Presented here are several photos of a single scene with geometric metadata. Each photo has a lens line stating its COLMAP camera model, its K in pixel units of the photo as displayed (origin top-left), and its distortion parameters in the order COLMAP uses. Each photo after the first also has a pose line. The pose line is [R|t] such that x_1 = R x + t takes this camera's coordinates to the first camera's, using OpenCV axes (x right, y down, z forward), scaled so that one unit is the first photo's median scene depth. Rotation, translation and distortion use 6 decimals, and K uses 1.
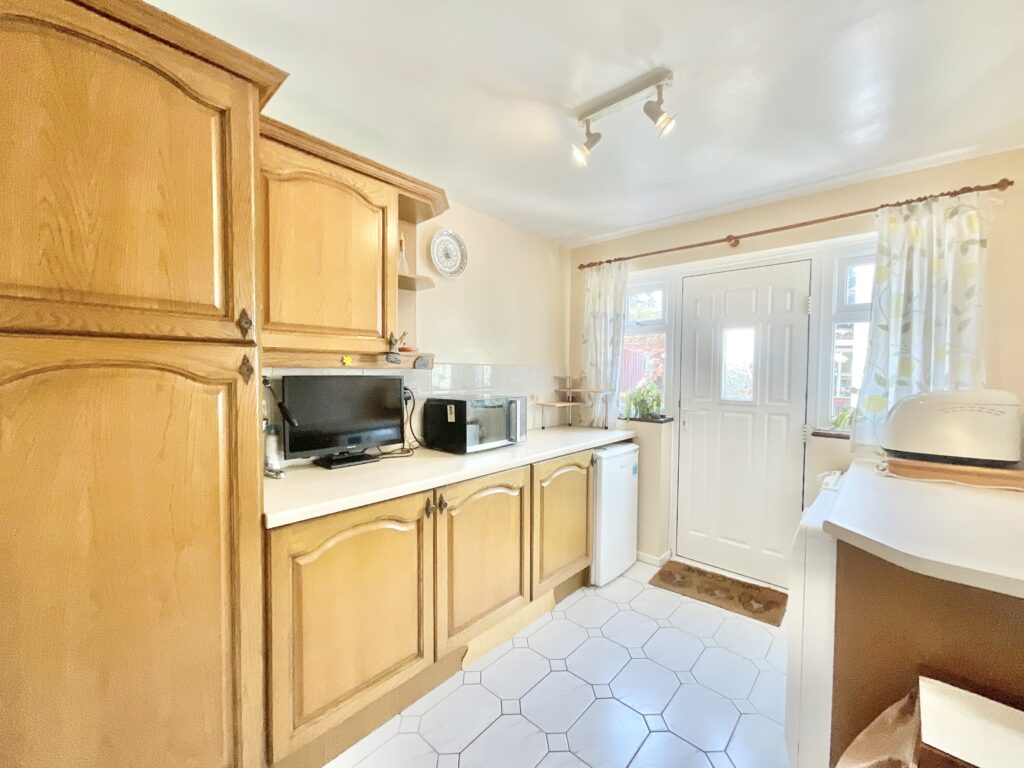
lens RADIAL K [[412.9, 0, 511.8], [0, 412.9, 384.9], [0, 0, 1]] dist [0.004872, 0.000376]
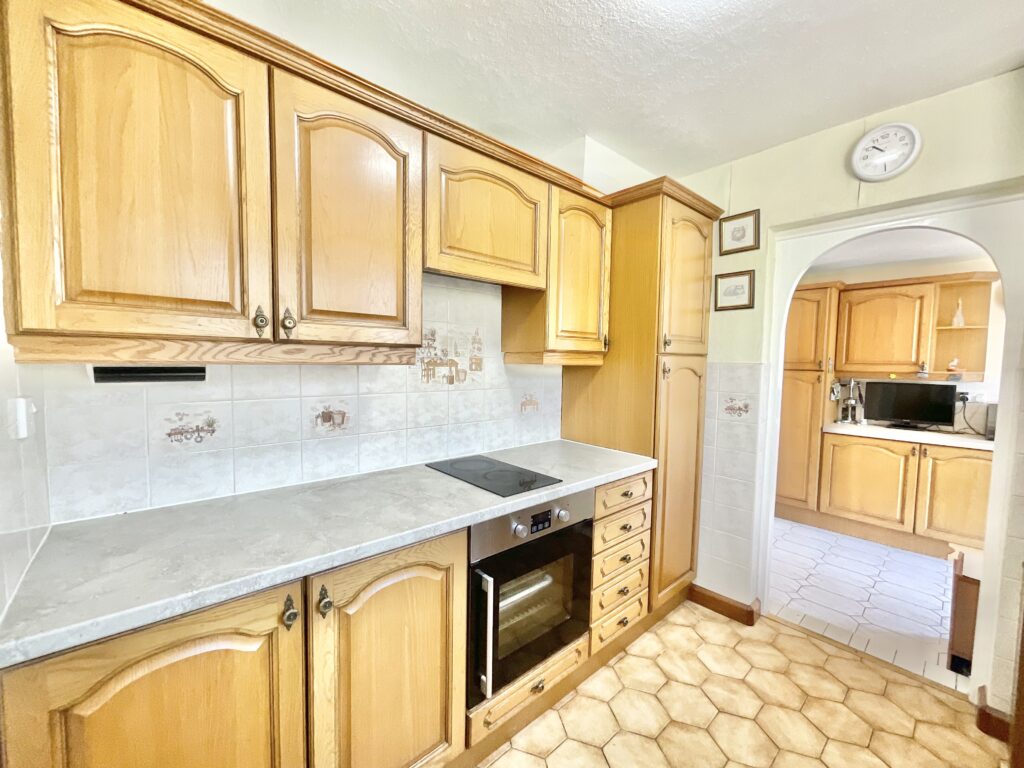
lens RADIAL K [[412.9, 0, 510.2], [0, 412.9, 387.5], [0, 0, 1]] dist [0.004872, 0.000376]
pose [[-0.109961, 0.051922, -0.992579, 1.973798], [-0.041807, 0.997509, 0.056811, -0.039492], [0.993056, 0.047744, -0.107517, -0.714687]]
